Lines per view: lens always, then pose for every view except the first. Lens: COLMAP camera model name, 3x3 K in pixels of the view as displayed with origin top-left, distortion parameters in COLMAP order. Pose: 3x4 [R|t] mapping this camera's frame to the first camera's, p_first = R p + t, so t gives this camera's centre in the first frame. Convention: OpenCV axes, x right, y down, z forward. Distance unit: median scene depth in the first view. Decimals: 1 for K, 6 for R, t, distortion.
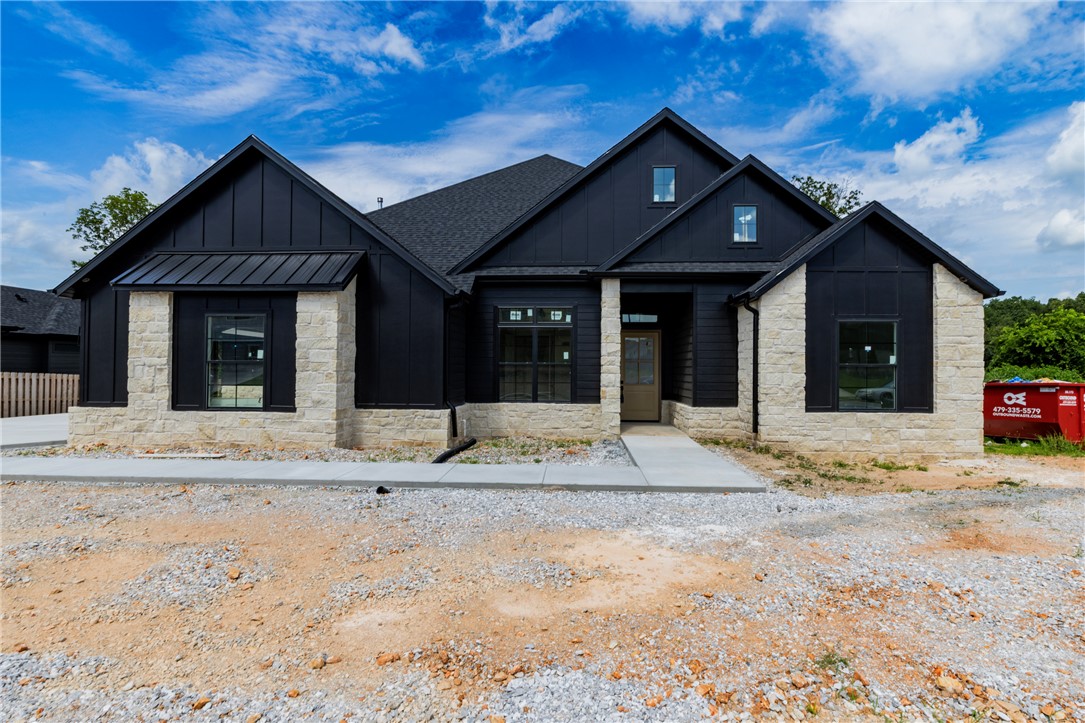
lens RADIAL K [[541.4, 0, 542.5], [0, 541.4, 378.4], [0, 0, 1]] dist [-0.009511, 0.001942]
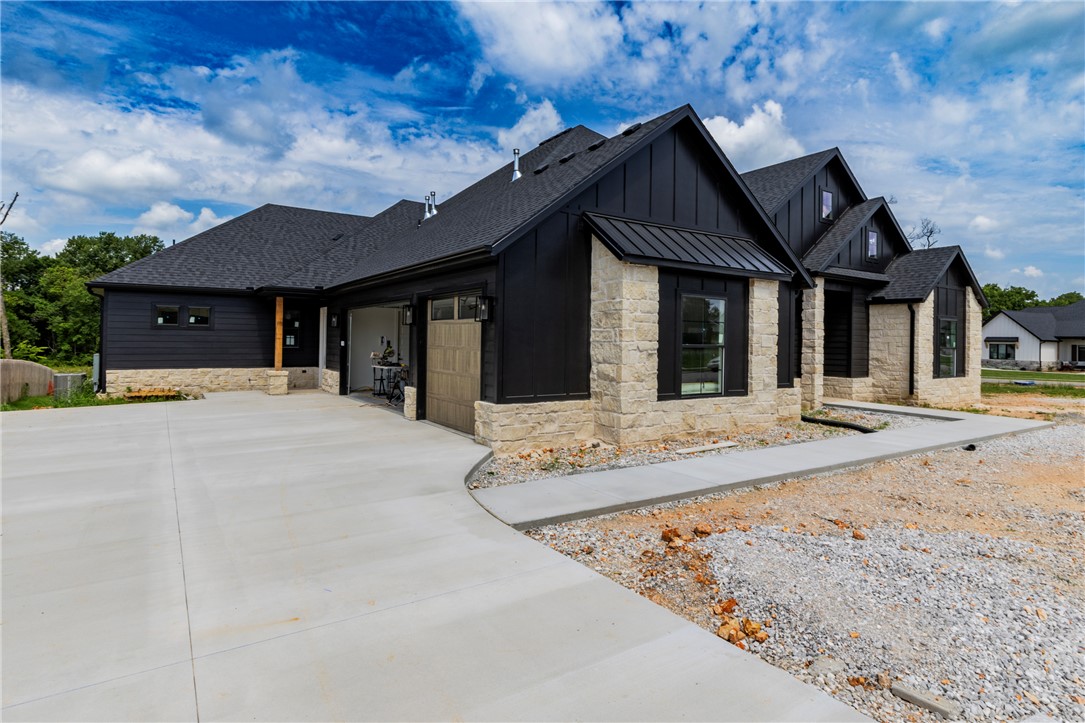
lens RADIAL K [[596.6, 0, 542.5], [0, 596.6, 361.5], [0, 0, 1]] dist [-0.005759, -0.000866]
pose [[0.796715, -0.015268, 0.604163, -1.392902], [-0.004913, 0.999484, 0.031736, -0.034736], [-0.604336, -0.028253, 0.796229, 0.324393]]
